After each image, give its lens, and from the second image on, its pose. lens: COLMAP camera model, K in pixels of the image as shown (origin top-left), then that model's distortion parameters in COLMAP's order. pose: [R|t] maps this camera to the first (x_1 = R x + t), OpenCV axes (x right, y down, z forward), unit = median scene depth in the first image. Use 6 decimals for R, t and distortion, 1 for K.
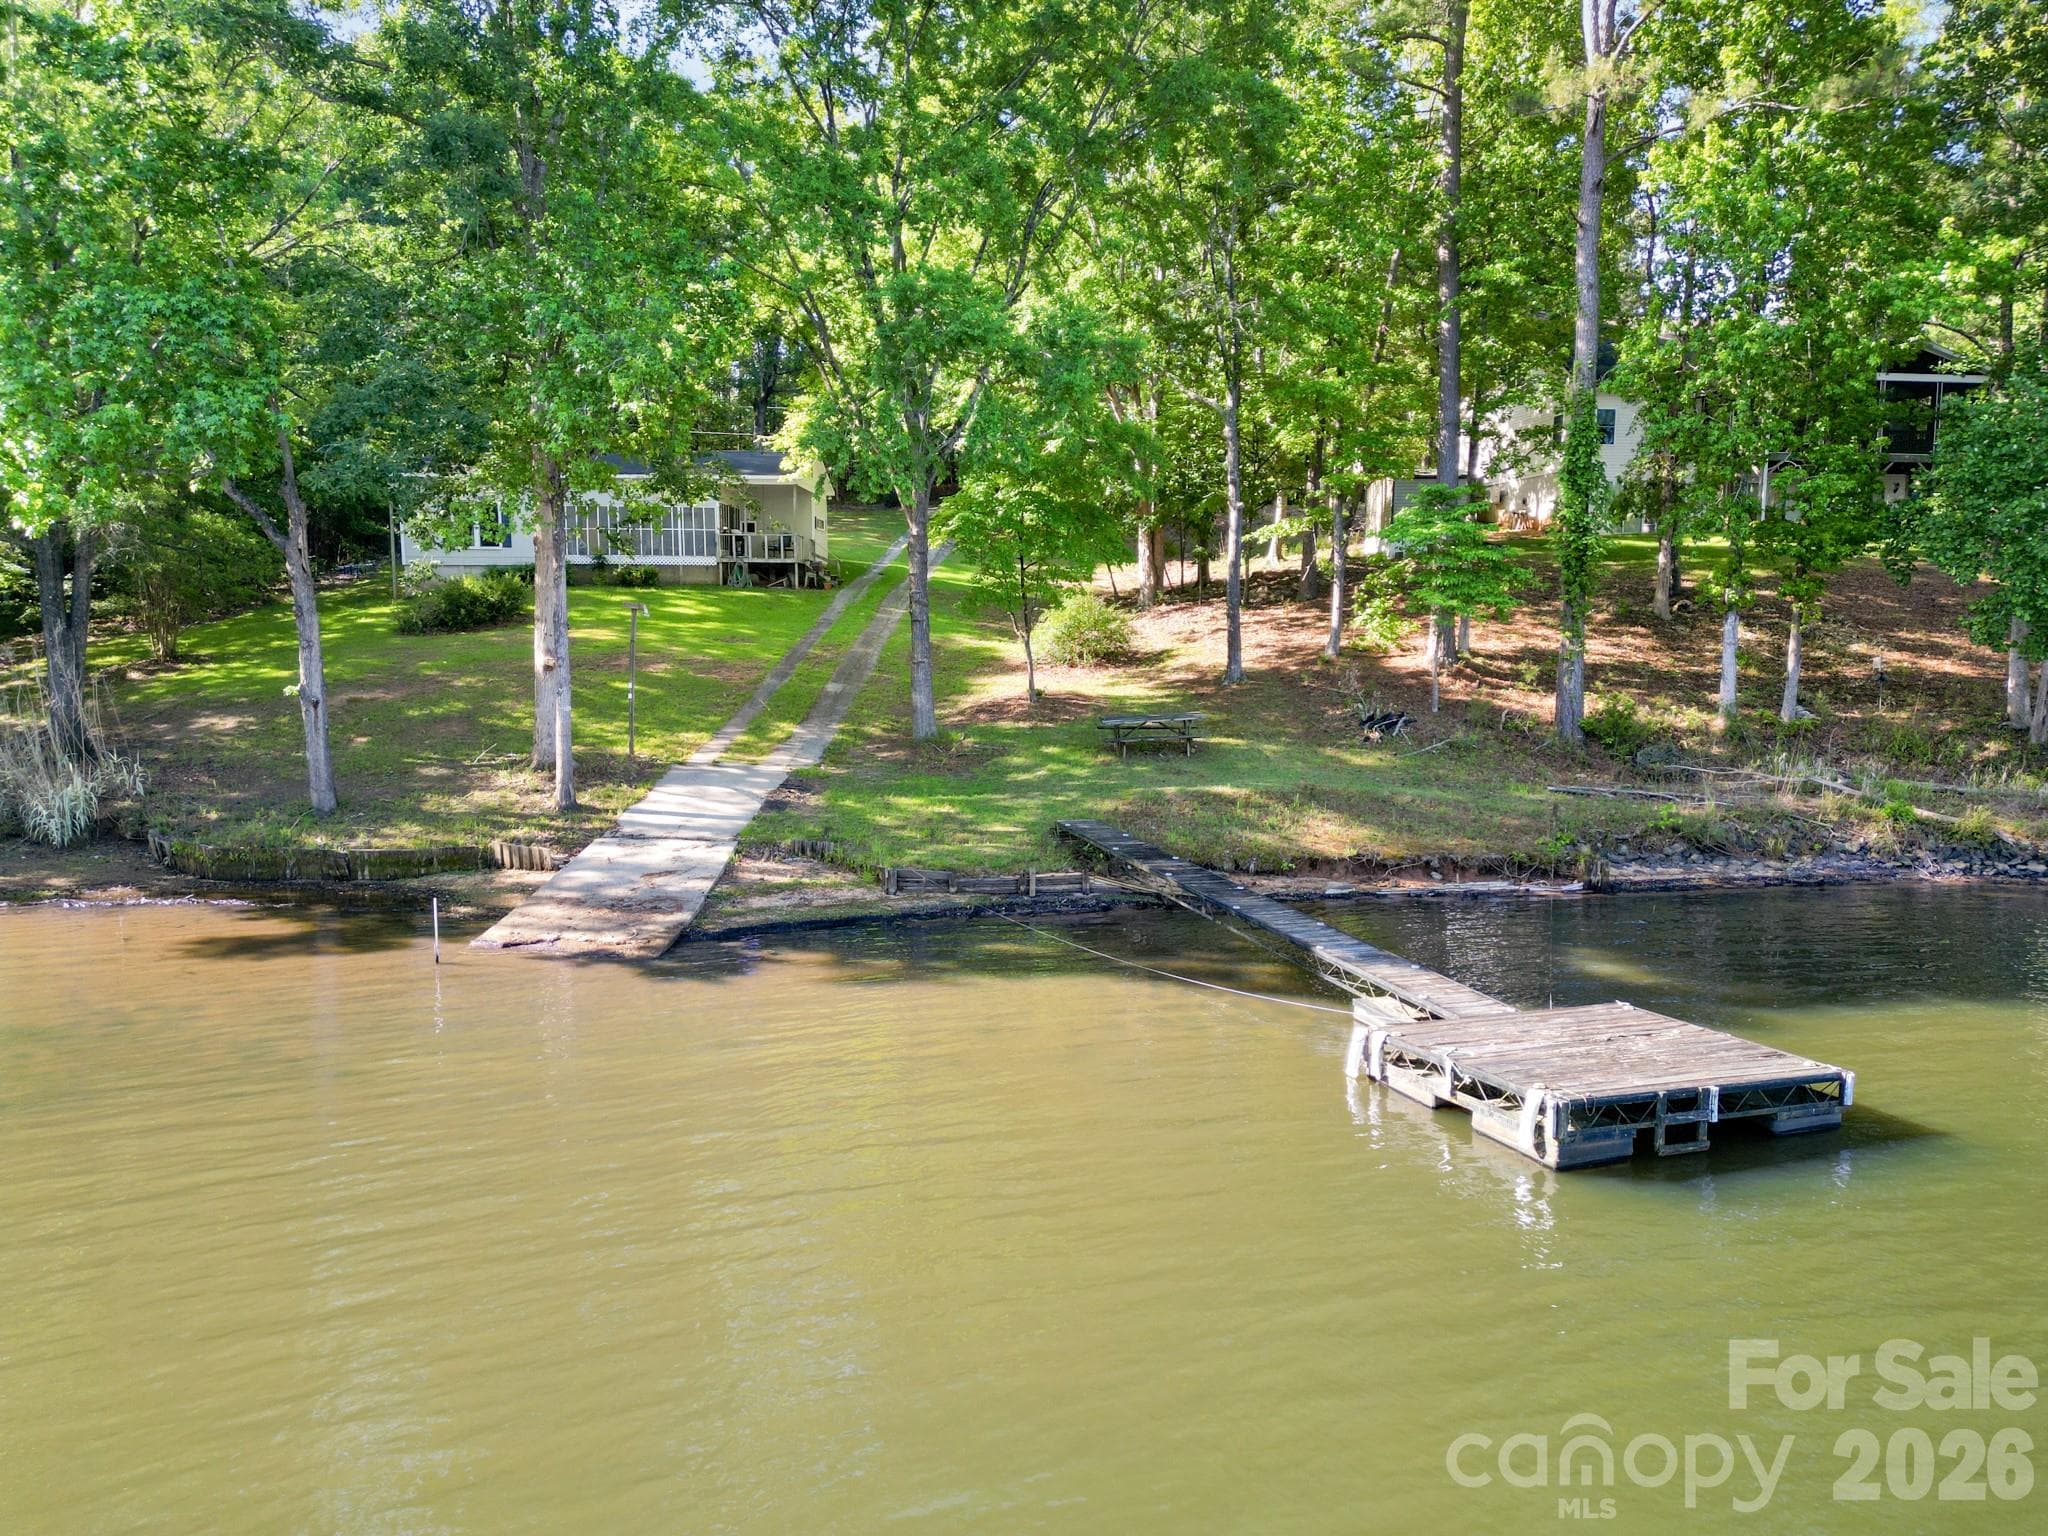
lens RADIAL K [[1431.4, 0, 1029.5], [0, 1431.4, 772.8], [0, 0, 1]] dist [0.068594, -0.063198]
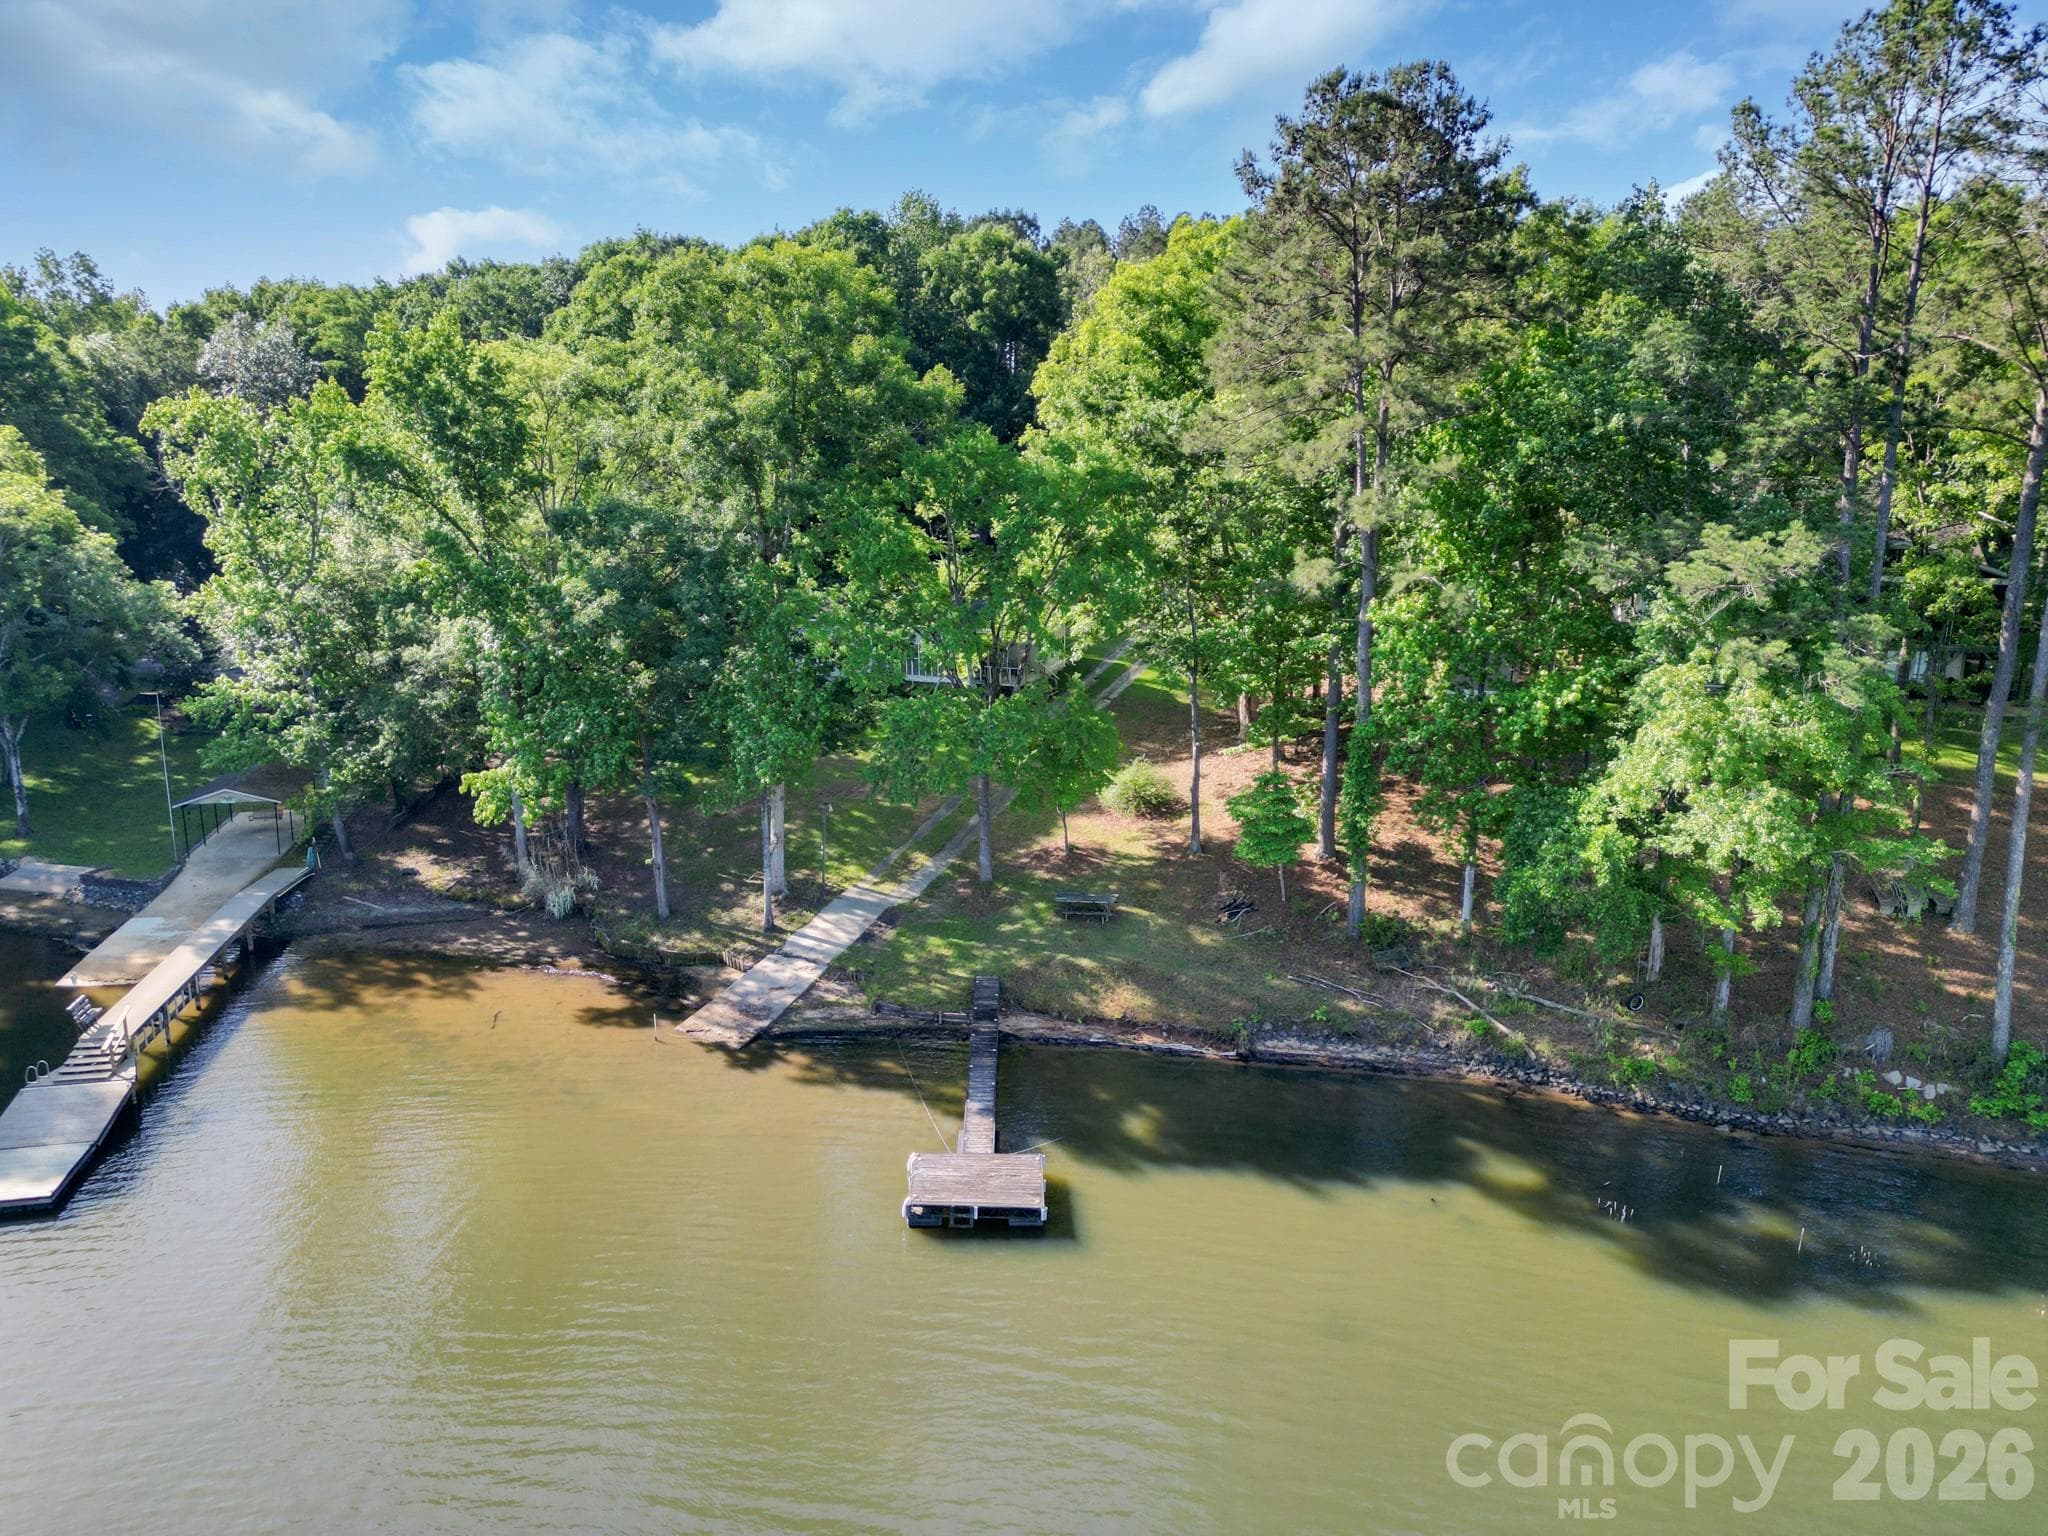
lens RADIAL K [[1431.4, 0, 1033.8], [0, 1431.4, 760.3], [0, 0, 1]] dist [0.068594, -0.063198]
pose [[0.931591, 0.076732, -0.355317, 0.679818], [-0.037882, 0.992638, 0.115042, -0.432946], [0.361528, -0.093712, 0.927640, -0.650400]]
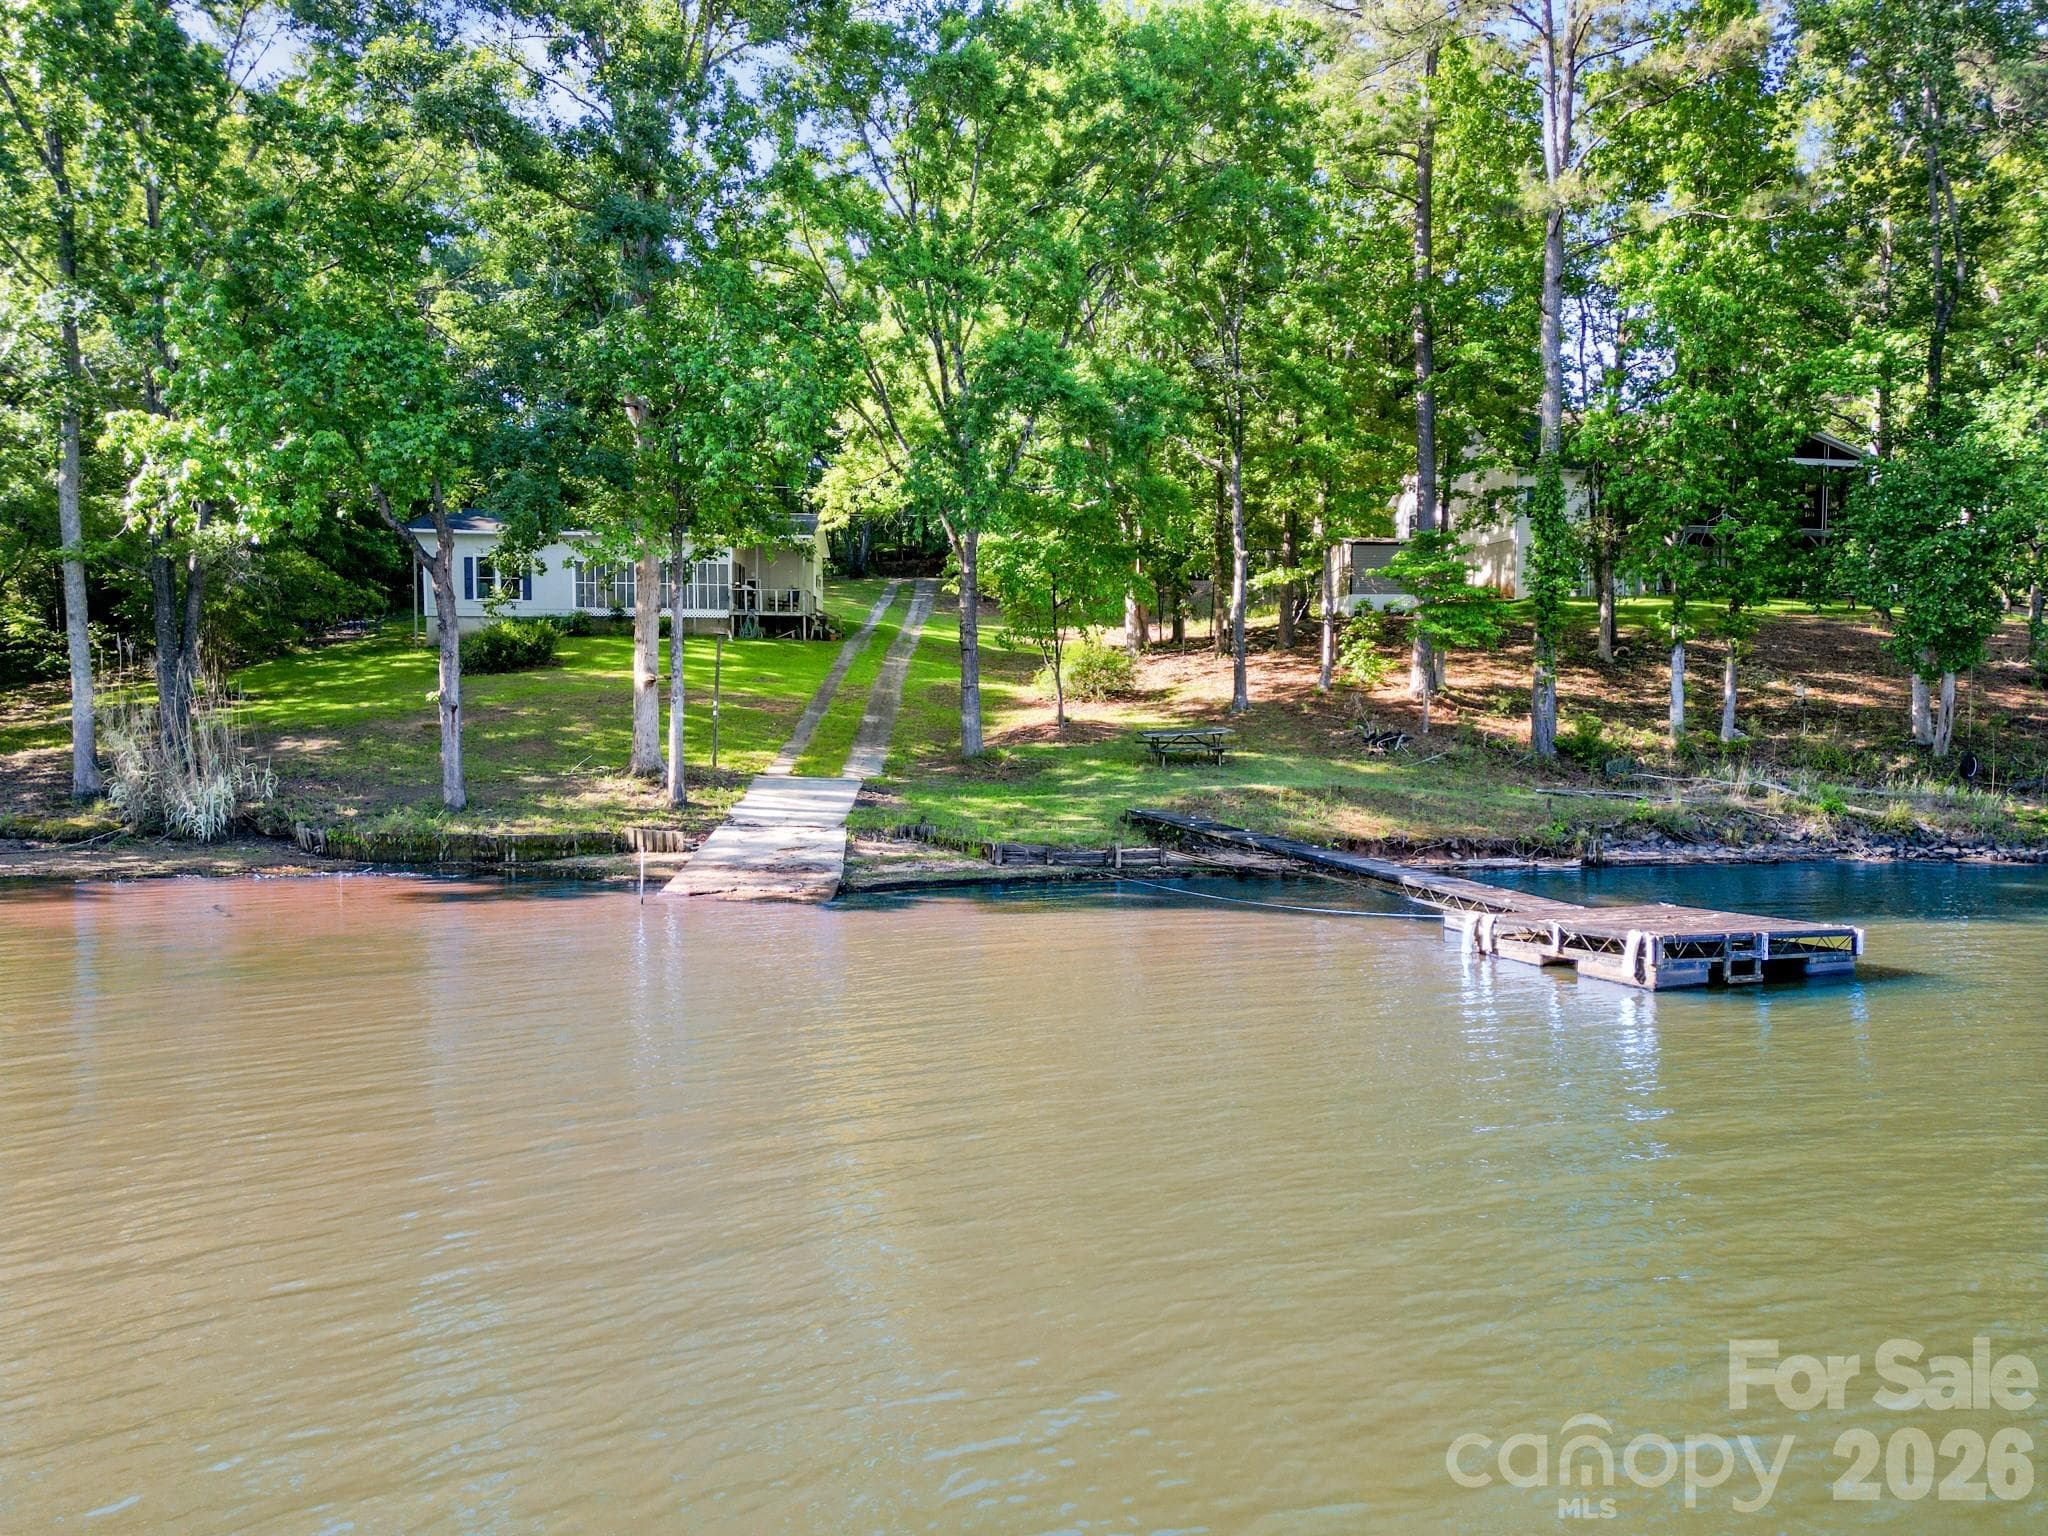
lens RADIAL K [[1431.4, 0, 1026.6], [0, 1431.4, 772.7], [0, 0, 1]] dist [0.068594, -0.063198]
pose [[0.997690, -0.000145, 0.067936, -0.126187], [0.004522, 0.997921, -0.064290, 0.070769], [-0.067785, 0.064449, 0.995616, -0.117586]]
